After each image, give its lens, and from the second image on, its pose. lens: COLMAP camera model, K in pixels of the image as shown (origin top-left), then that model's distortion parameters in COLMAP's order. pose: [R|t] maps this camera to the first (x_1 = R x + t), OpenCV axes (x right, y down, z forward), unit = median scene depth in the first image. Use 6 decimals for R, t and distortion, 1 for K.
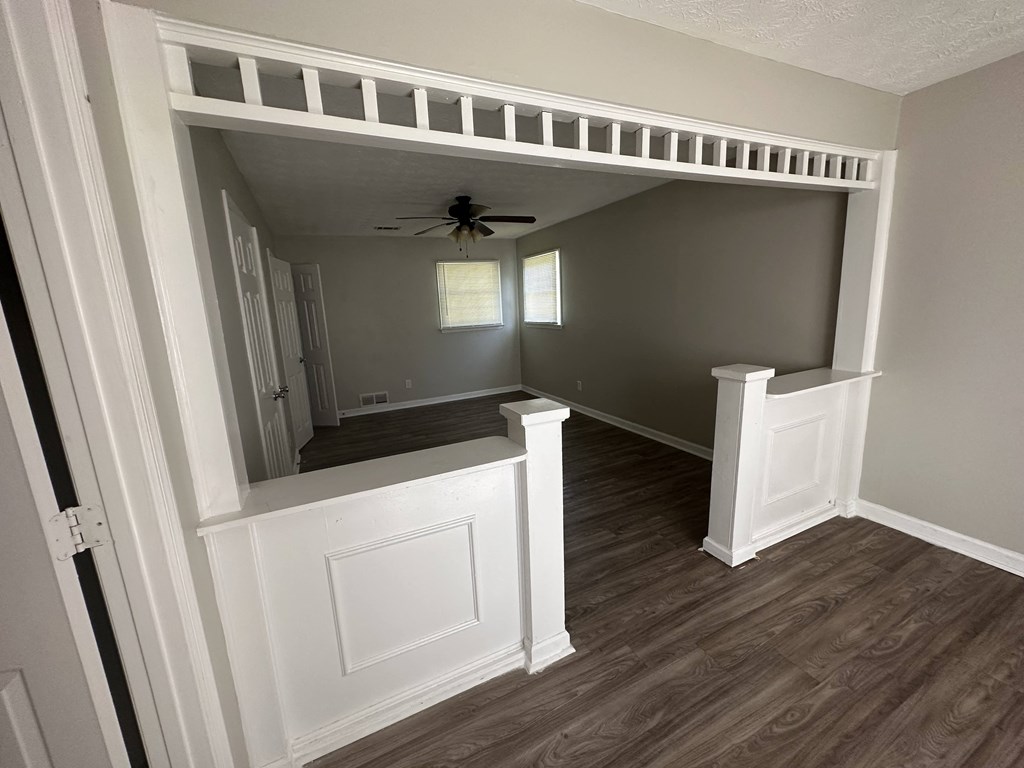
lens RADIAL K [[412.5, 0, 514.4], [0, 412.5, 382.1], [0, 0, 1]] dist [-0.003294, 0.000438]
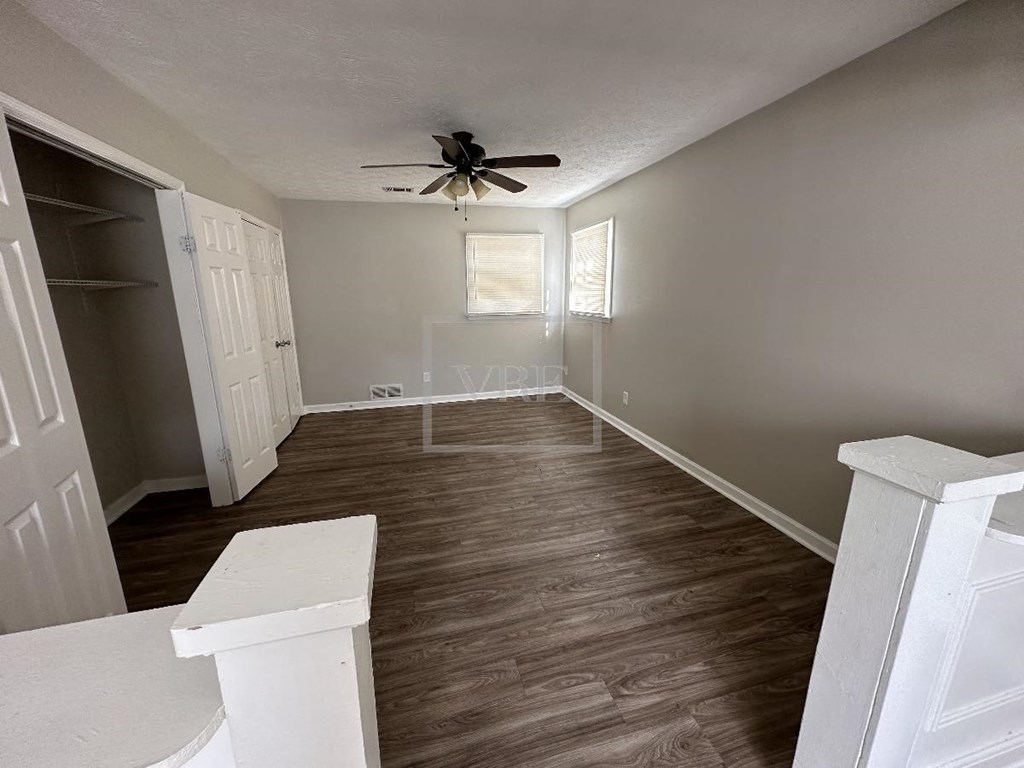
lens RADIAL K [[412.5, 0, 511.5], [0, 412.5, 383.9], [0, 0, 1]] dist [-0.003294, 0.000438]
pose [[0.980676, 0.077498, -0.179635, 0.223976], [-0.070452, 0.996487, 0.045283, -0.098787], [0.182513, -0.031752, 0.982691, 0.541866]]
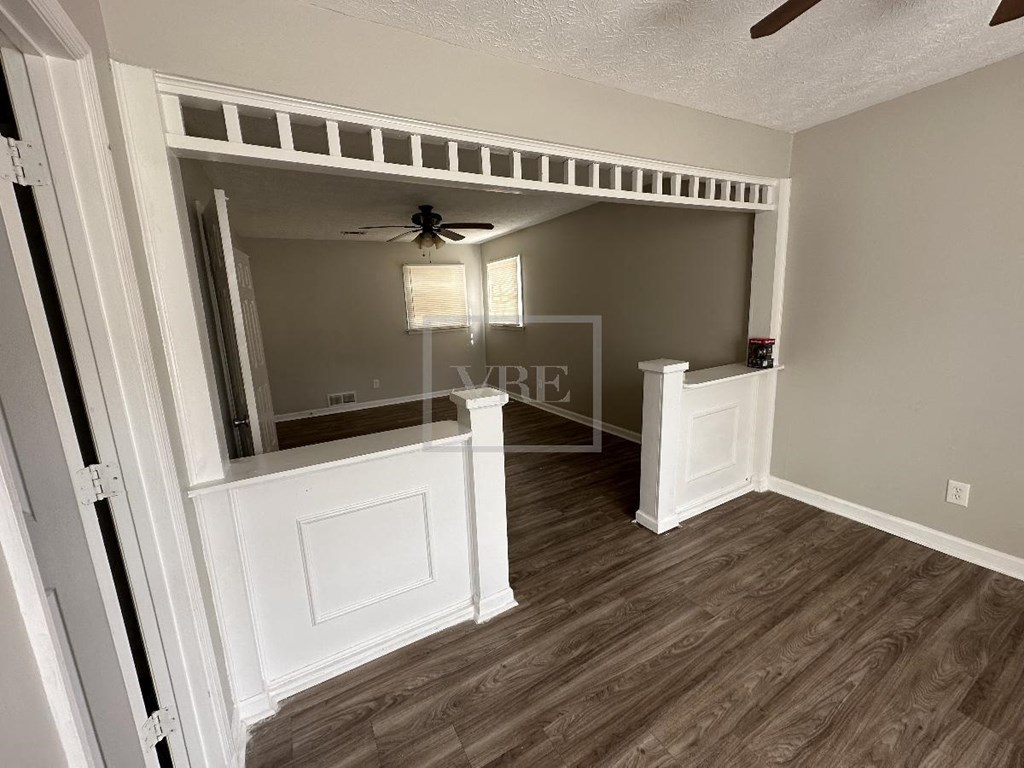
lens RADIAL K [[412.5, 0, 514.6], [0, 412.5, 382.0], [0, 0, 1]] dist [-0.003294, 0.000438]
pose [[0.997705, -0.007865, 0.067255, 0.055735], [0.008285, 0.999948, -0.005980, 0.026837], [-0.067204, 0.006524, 0.997718, -0.142606]]
